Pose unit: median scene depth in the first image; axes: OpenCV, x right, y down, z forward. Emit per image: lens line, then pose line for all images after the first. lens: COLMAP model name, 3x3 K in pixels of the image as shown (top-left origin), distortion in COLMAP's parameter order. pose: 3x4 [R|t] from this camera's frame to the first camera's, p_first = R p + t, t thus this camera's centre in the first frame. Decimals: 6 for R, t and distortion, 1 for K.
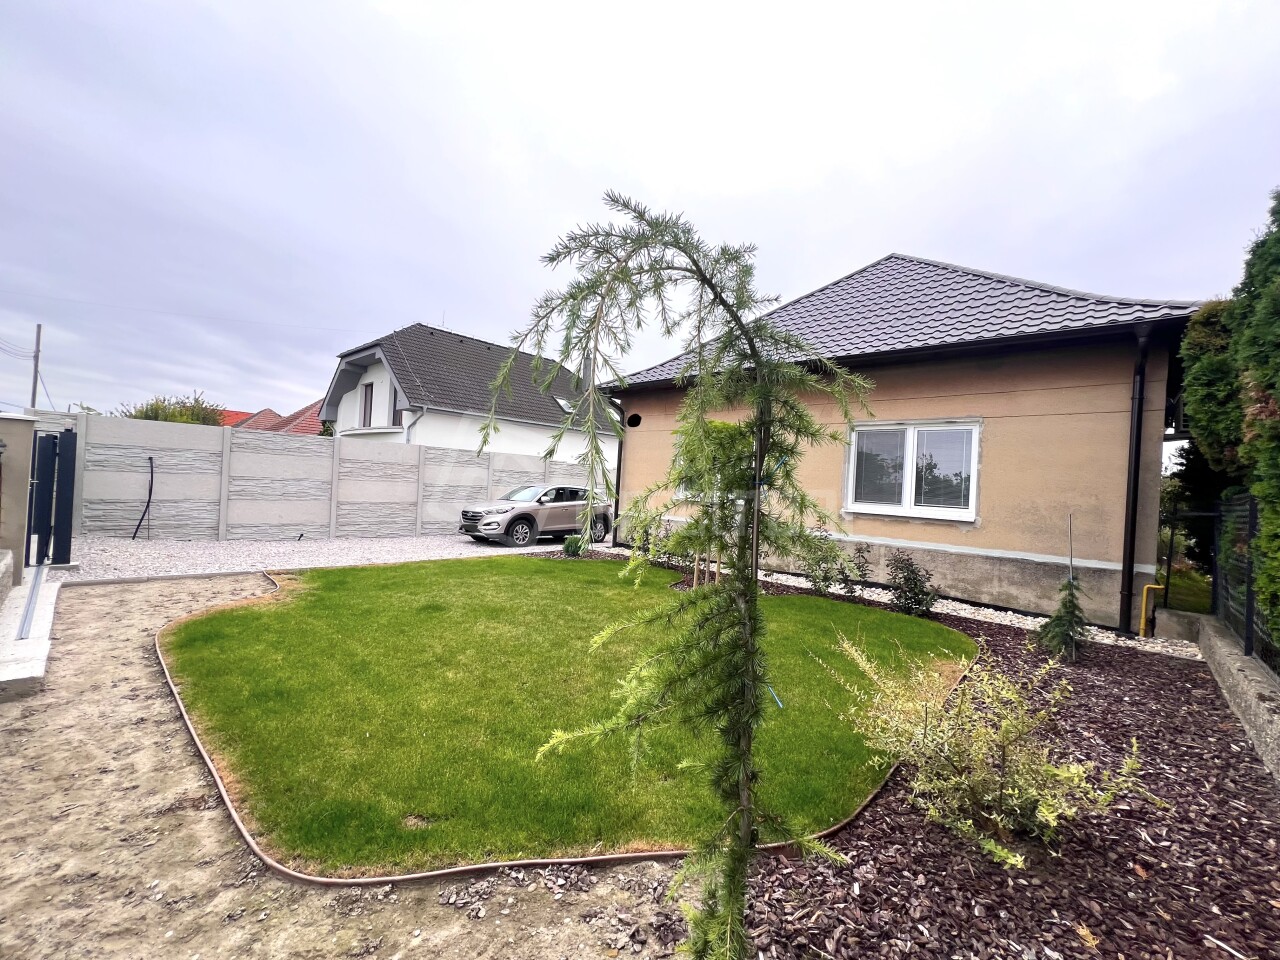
lens RADIAL K [[517.2, 0, 640.0], [0, 517.2, 480.0], [0, 0, 1]] dist [0.000525, -0.000041]
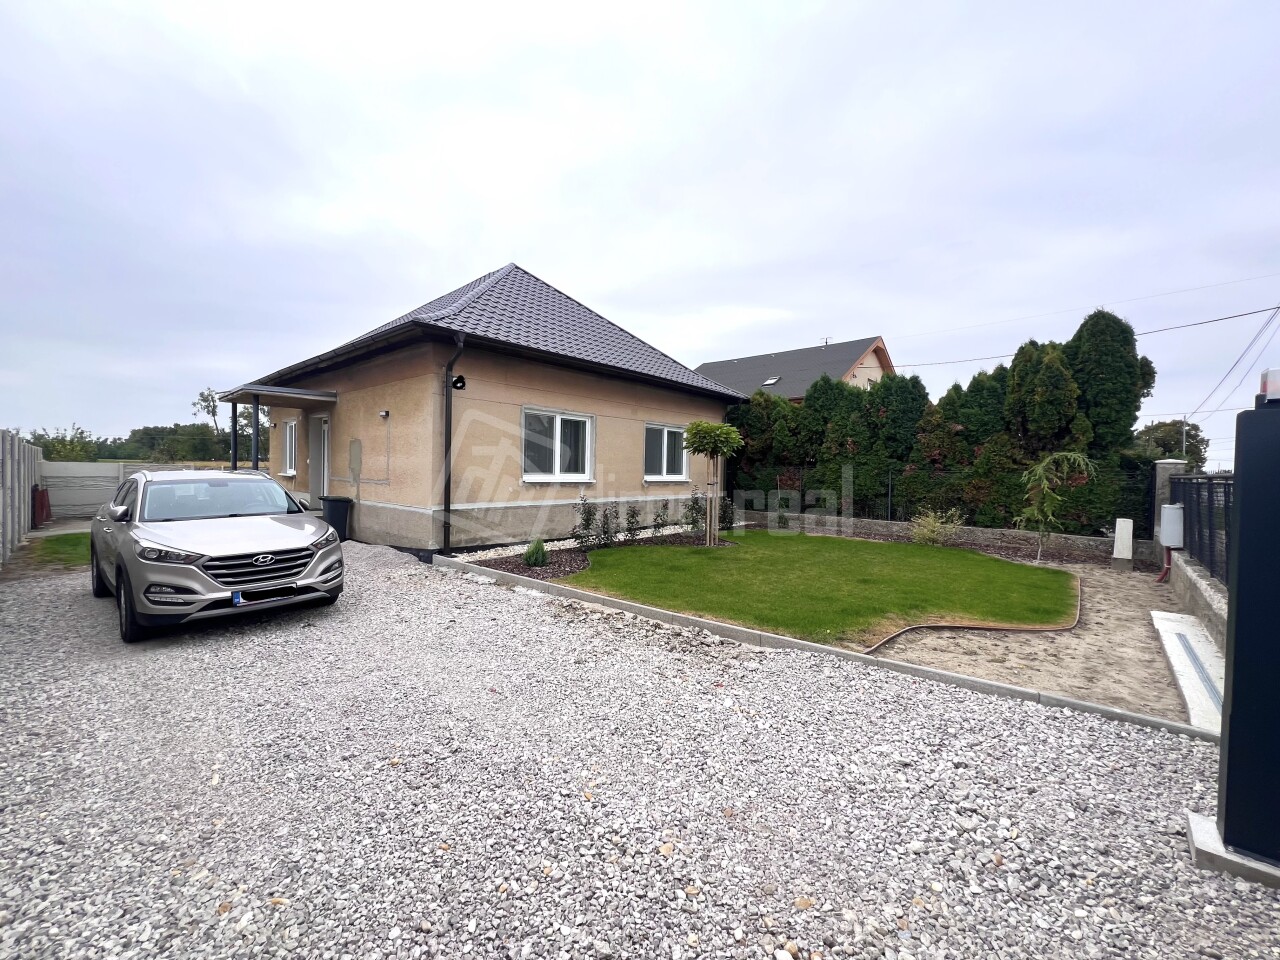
lens RADIAL K [[517.2, 0, 640.0], [0, 517.2, 480.0], [0, 0, 1]] dist [0.000525, -0.000041]
pose [[-0.023535, -0.076578, 0.996786, -1.058168], [-0.023054, 0.996838, 0.076037, -0.055318], [-0.999457, -0.021191, -0.025226, 1.042329]]
